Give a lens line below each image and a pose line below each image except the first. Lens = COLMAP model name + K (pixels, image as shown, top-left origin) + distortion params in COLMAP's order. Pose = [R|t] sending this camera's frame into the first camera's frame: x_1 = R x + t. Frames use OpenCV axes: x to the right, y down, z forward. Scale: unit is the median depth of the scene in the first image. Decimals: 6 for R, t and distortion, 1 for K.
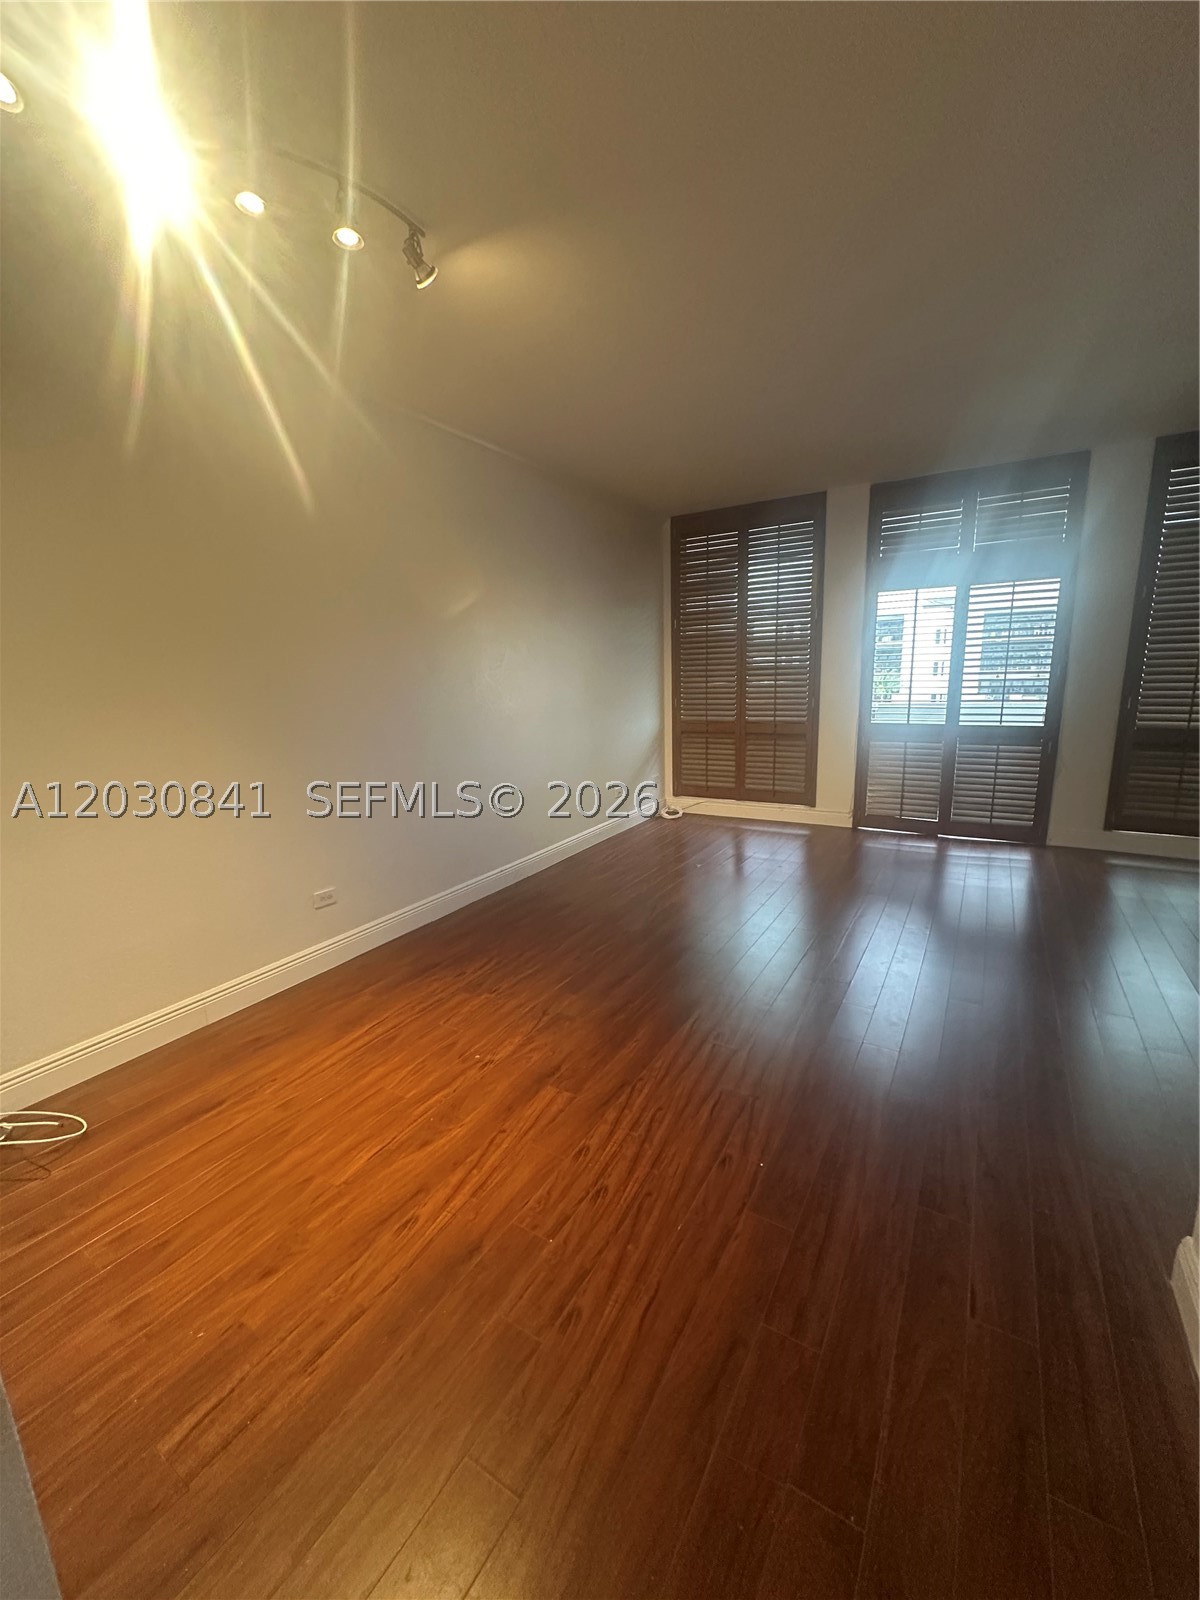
lens RADIAL K [[634.2, 0, 600.0], [0, 634.2, 800.0], [0, 0, 1]] dist [0.000188, 0.000274]
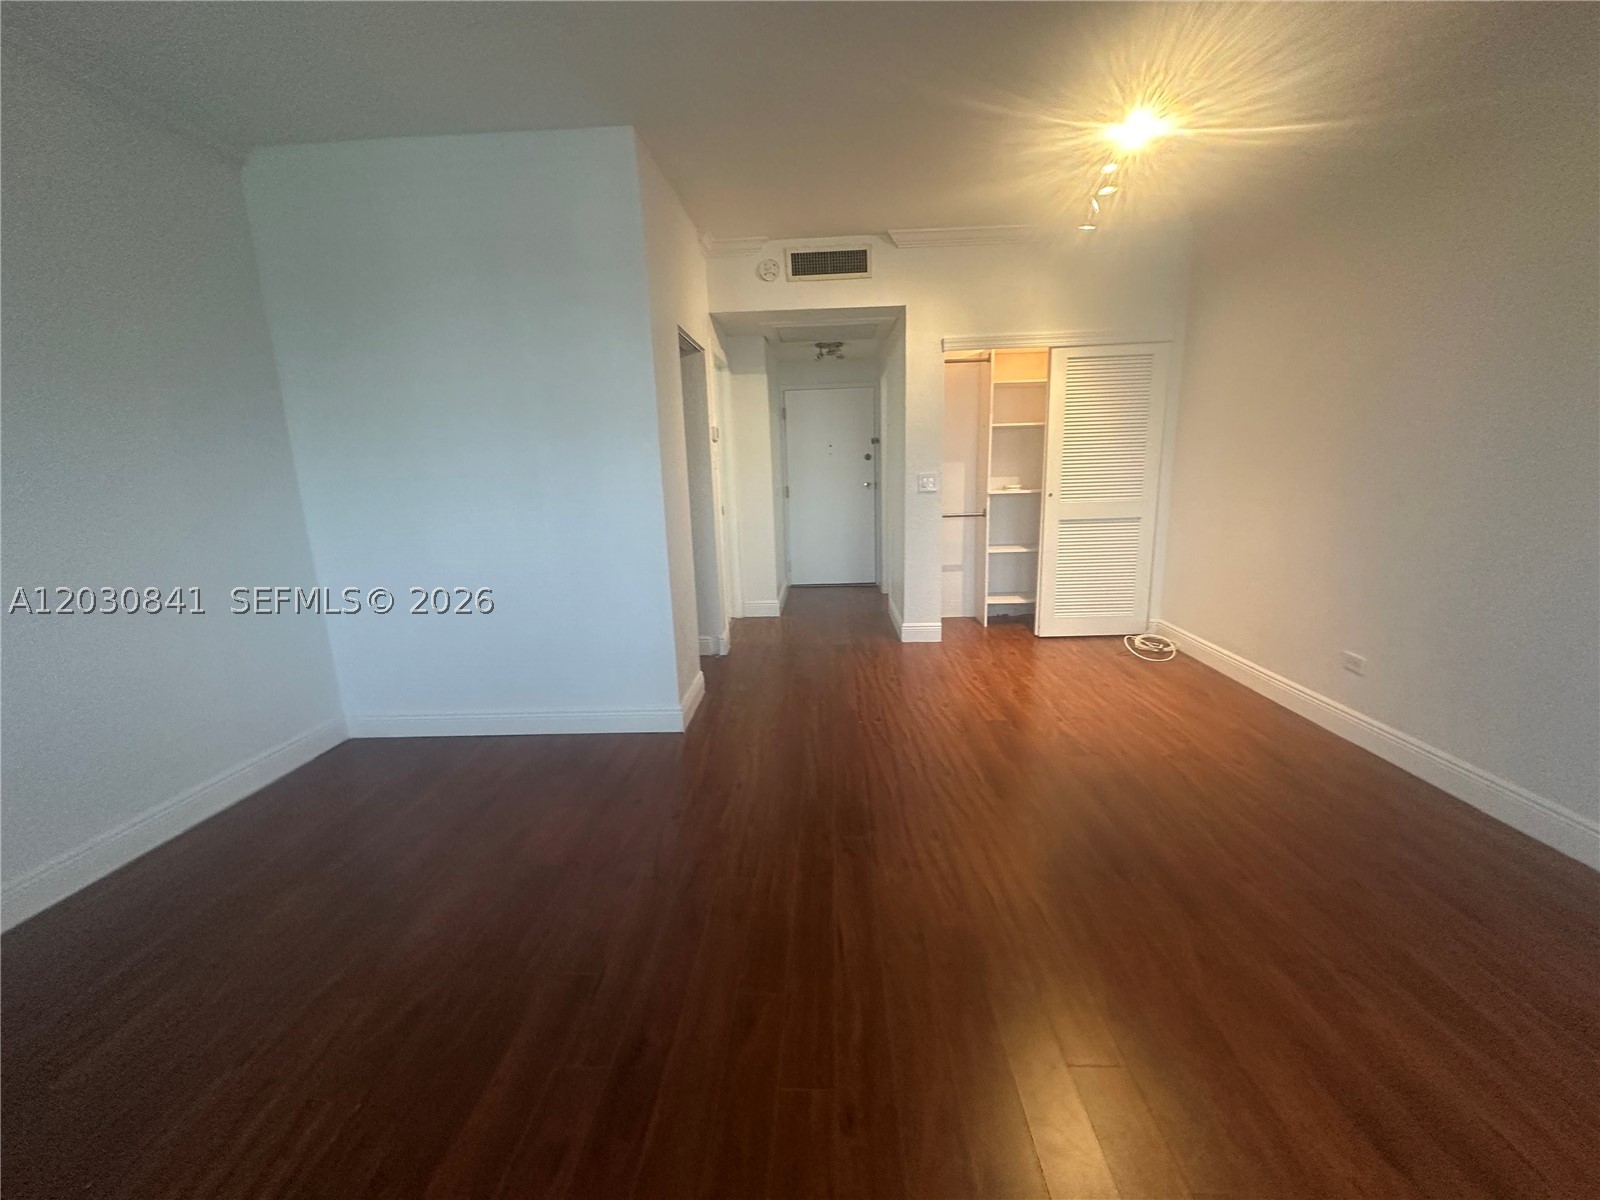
lens RADIAL K [[634.2, 0, 800.0], [0, 634.2, 600.0], [0, 0, 1]] dist [0.000188, 0.000274]
pose [[-0.876165, 0.149972, -0.458086, 1.123449], [-0.041235, 0.923560, 0.381231, -0.409947], [0.480244, 0.352910, -0.803007, 2.131185]]
